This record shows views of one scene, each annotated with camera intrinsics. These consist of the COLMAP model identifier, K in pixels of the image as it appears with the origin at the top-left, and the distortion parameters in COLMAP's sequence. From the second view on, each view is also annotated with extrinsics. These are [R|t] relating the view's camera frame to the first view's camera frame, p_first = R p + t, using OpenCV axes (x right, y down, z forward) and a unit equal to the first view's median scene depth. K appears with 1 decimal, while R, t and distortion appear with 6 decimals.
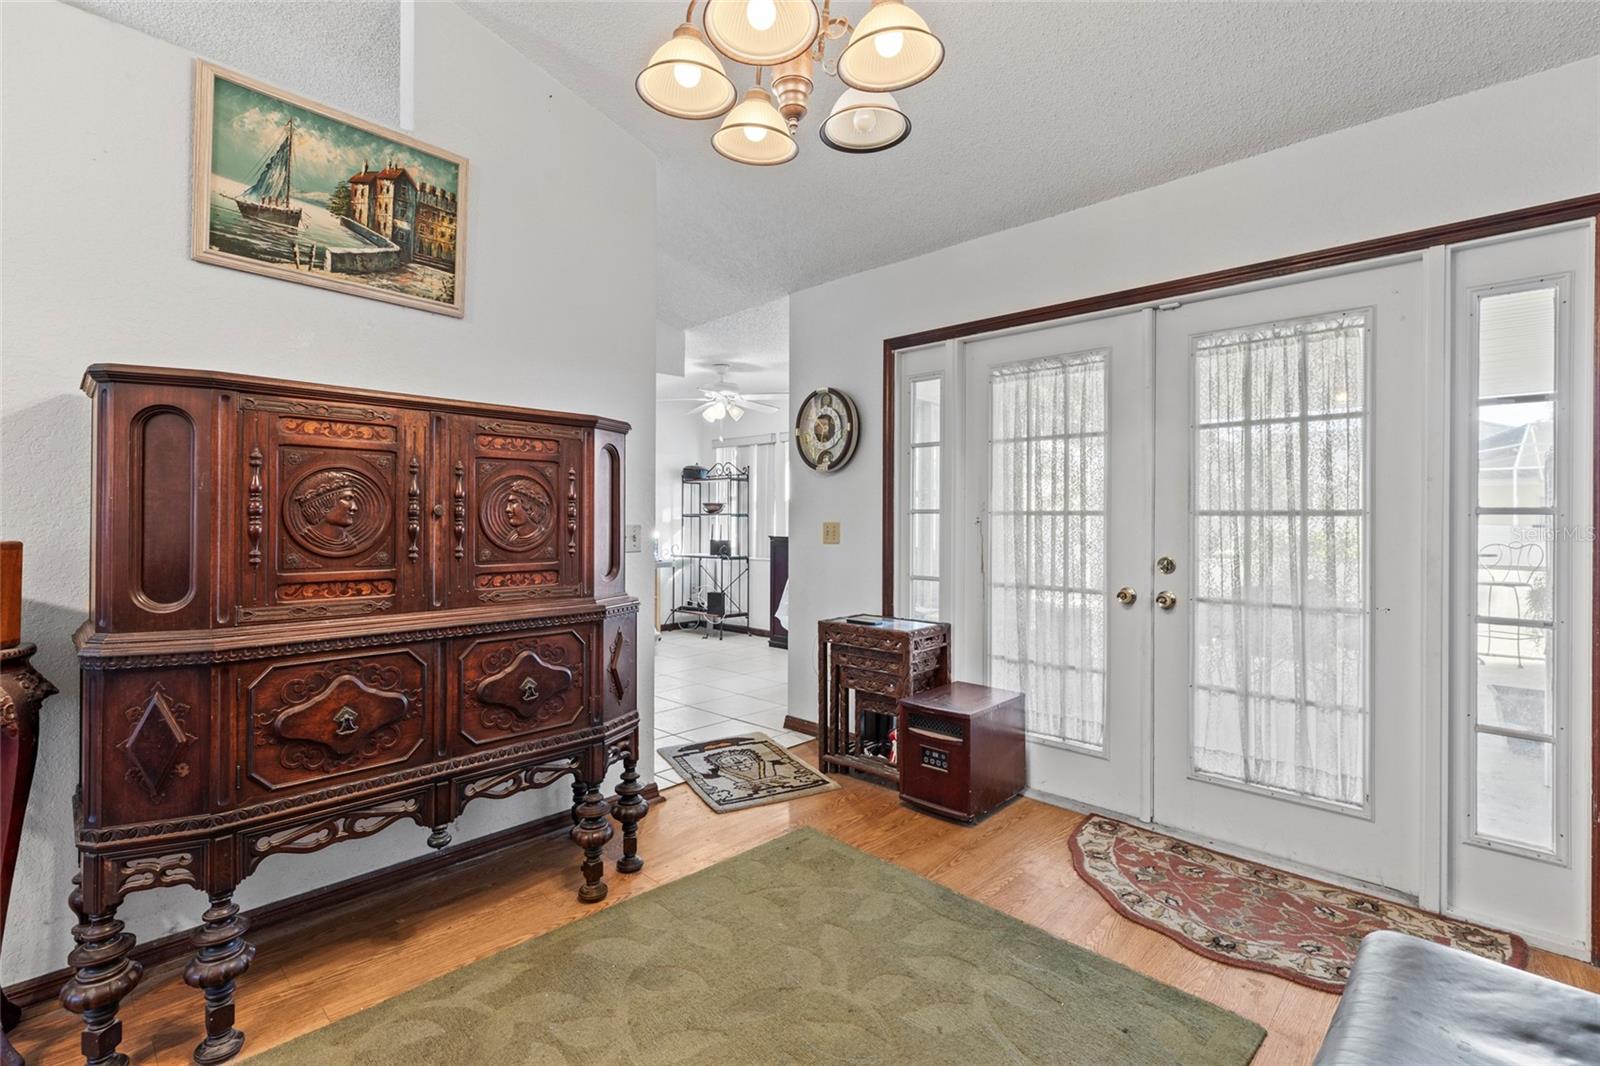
lens RADIAL K [[718.5, 0, 792.3], [0, 718.5, 521.9], [0, 0, 1]] dist [-0.000972, 0.002062]
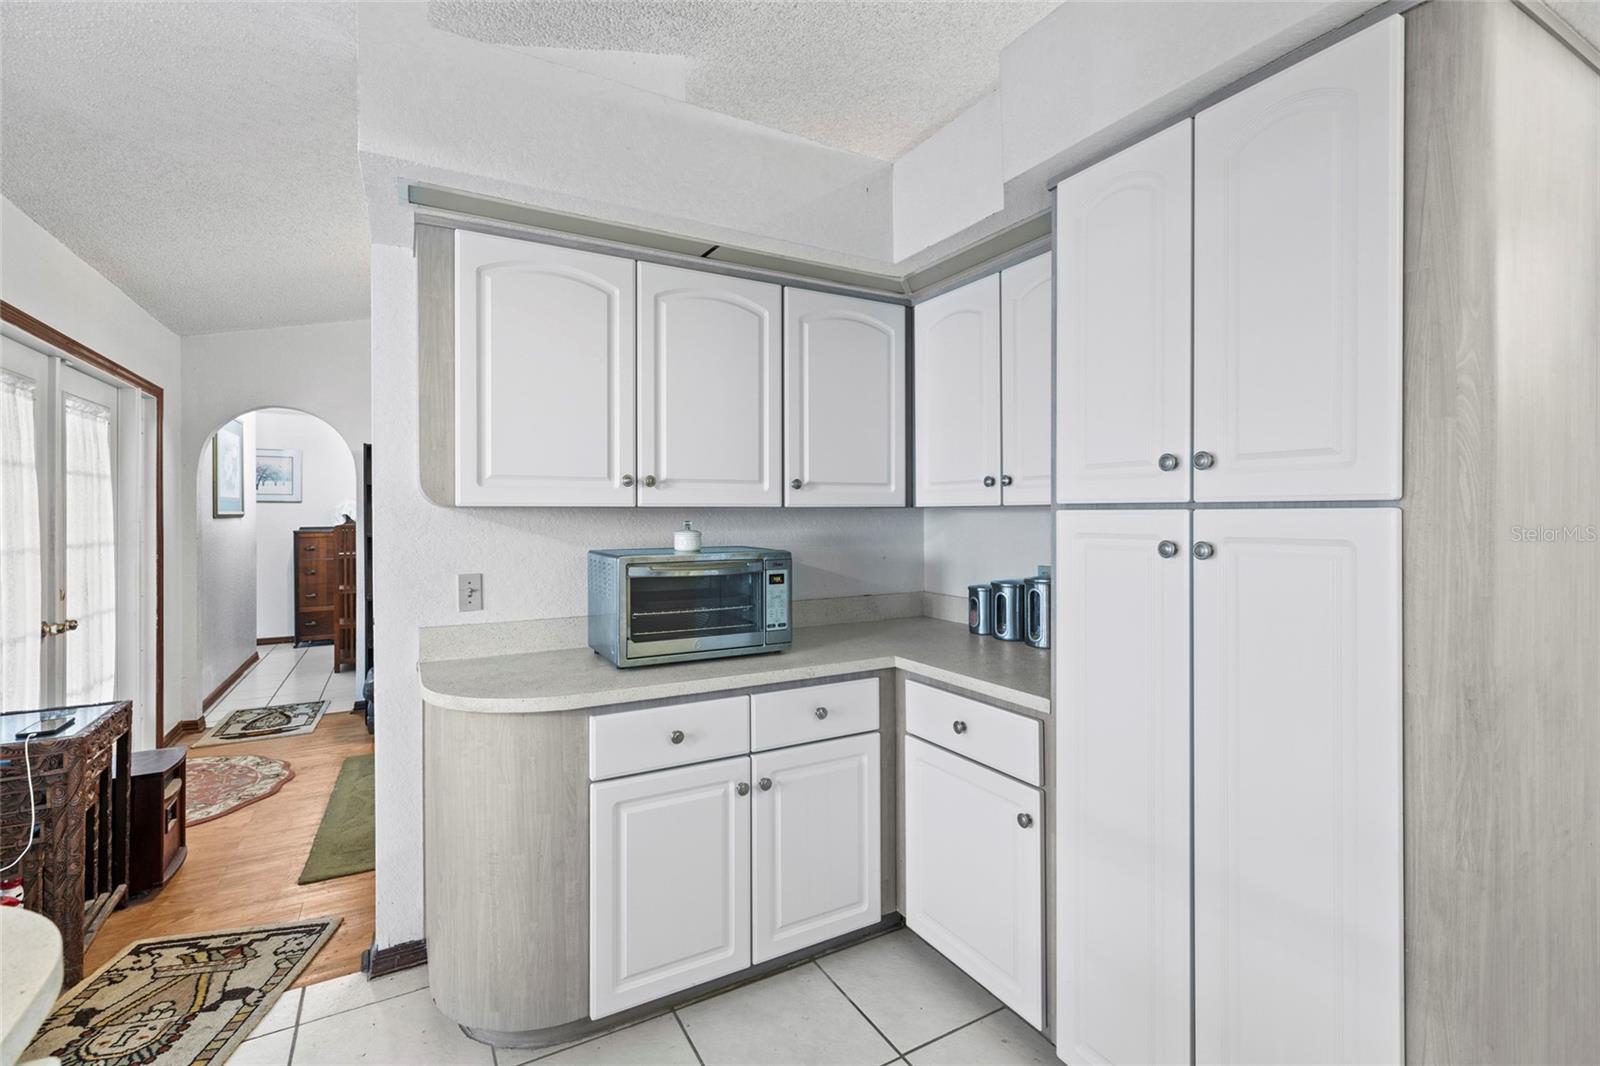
lens RADIAL K [[718.5, 0, 792.8], [0, 718.5, 510.5], [0, 0, 1]] dist [-0.000972, 0.002062]
pose [[-0.953824, 0.004810, 0.300327, -0.768949], [0.005221, 0.999986, 0.000567, -0.056053], [-0.300320, 0.002109, -0.953836, 1.479758]]
